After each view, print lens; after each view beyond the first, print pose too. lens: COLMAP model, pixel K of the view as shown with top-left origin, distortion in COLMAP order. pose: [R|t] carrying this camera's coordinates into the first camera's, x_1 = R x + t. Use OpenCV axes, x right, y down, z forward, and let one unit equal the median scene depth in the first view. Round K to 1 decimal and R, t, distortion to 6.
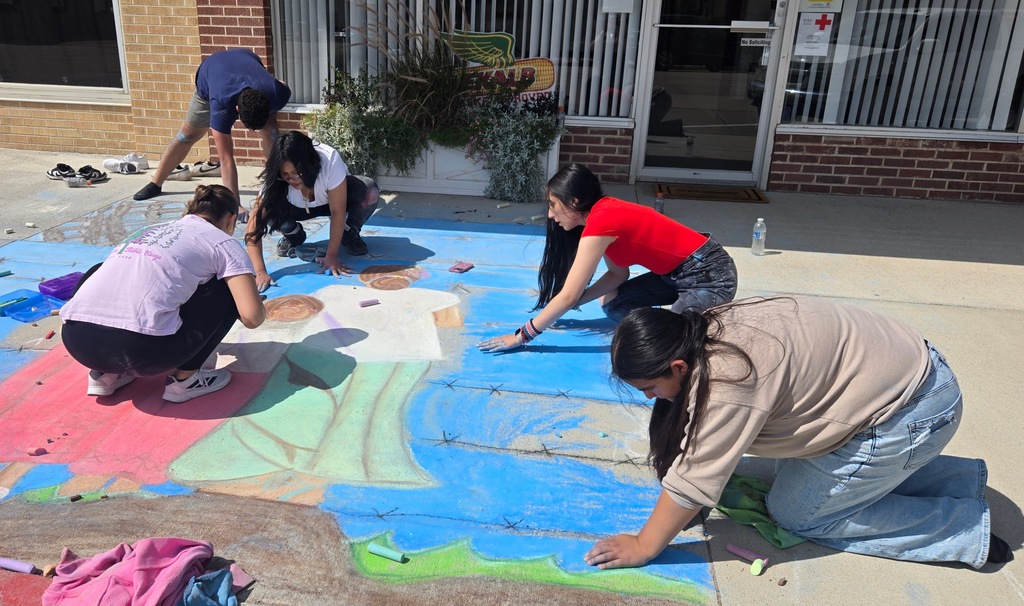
lens RADIAL K [[699.1, 0, 510.5], [0, 699.1, 295.6], [0, 0, 1]] dist [0.025275, 0.000367]
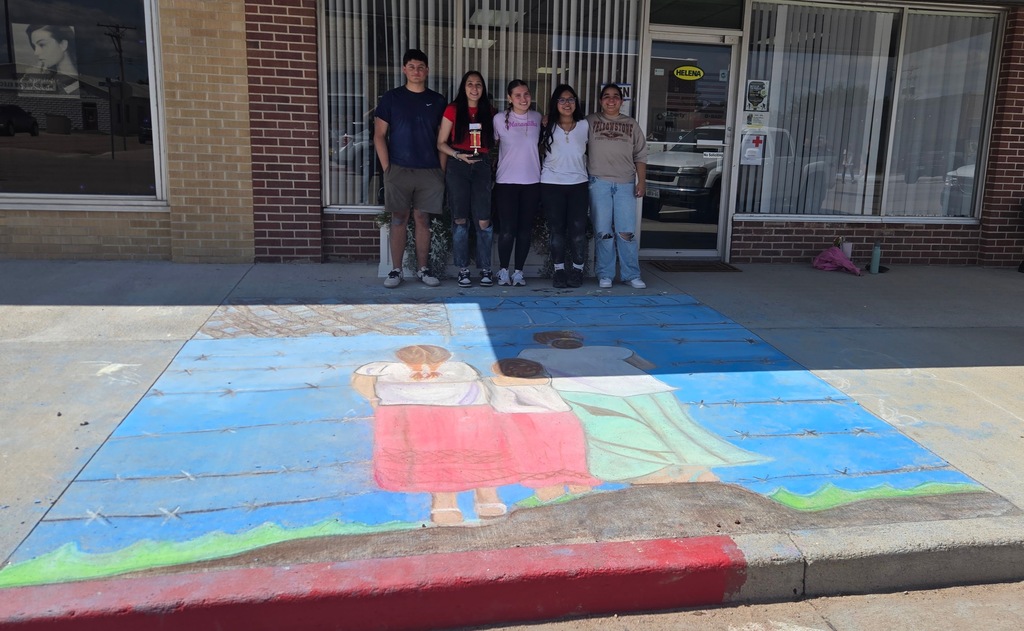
lens RADIAL K [[690.3, 0, 548.0], [0, 690.3, 295.8], [0, 0, 1]] dist [0.032389, -0.001630]
pose [[0.944141, -0.062340, 0.323592, -0.389123], [0.101438, 0.989244, -0.105386, 0.013621], [-0.313542, 0.132324, 0.940310, -0.108356]]
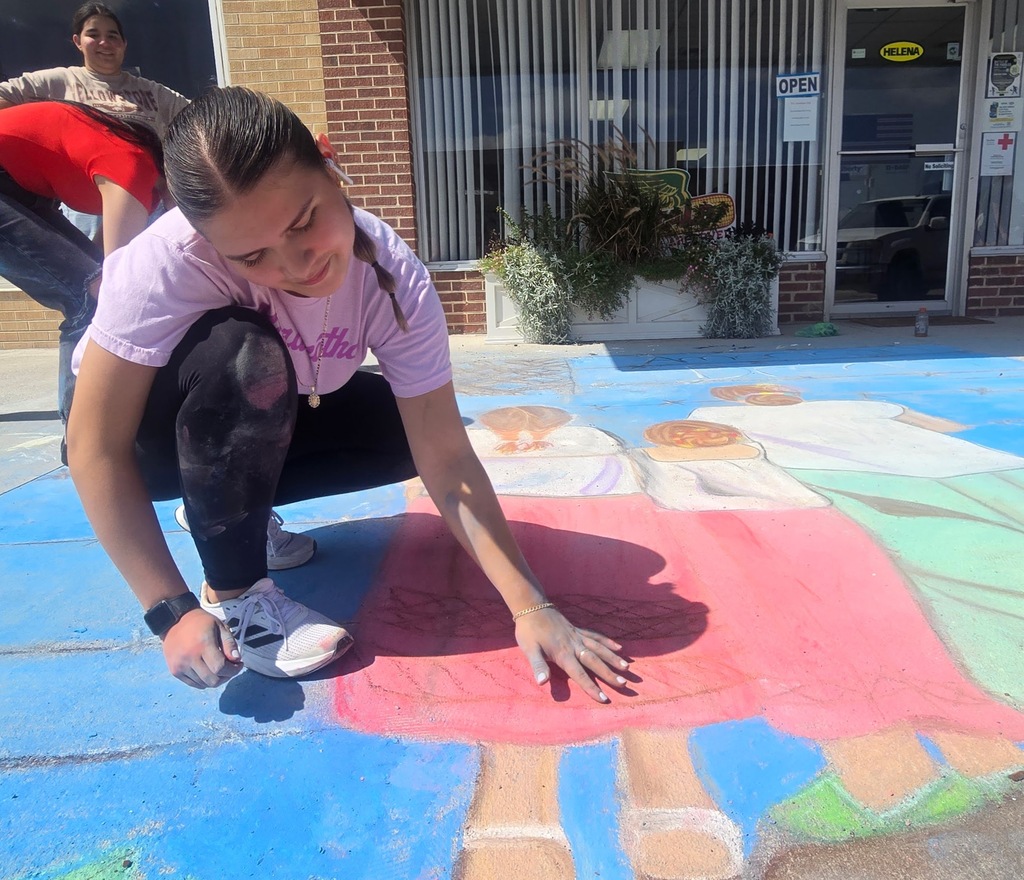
lens RADIAL K [[626.5, 0, 556.1], [0, 626.5, 436.4], [0, 0, 1]] dist [-0.021932, 0.003511]
pose [[0.987215, -0.091989, 0.130172, -0.308553], [0.106554, 0.988232, -0.109742, 0.042169], [-0.118545, 0.122209, 0.985399, 0.268355]]
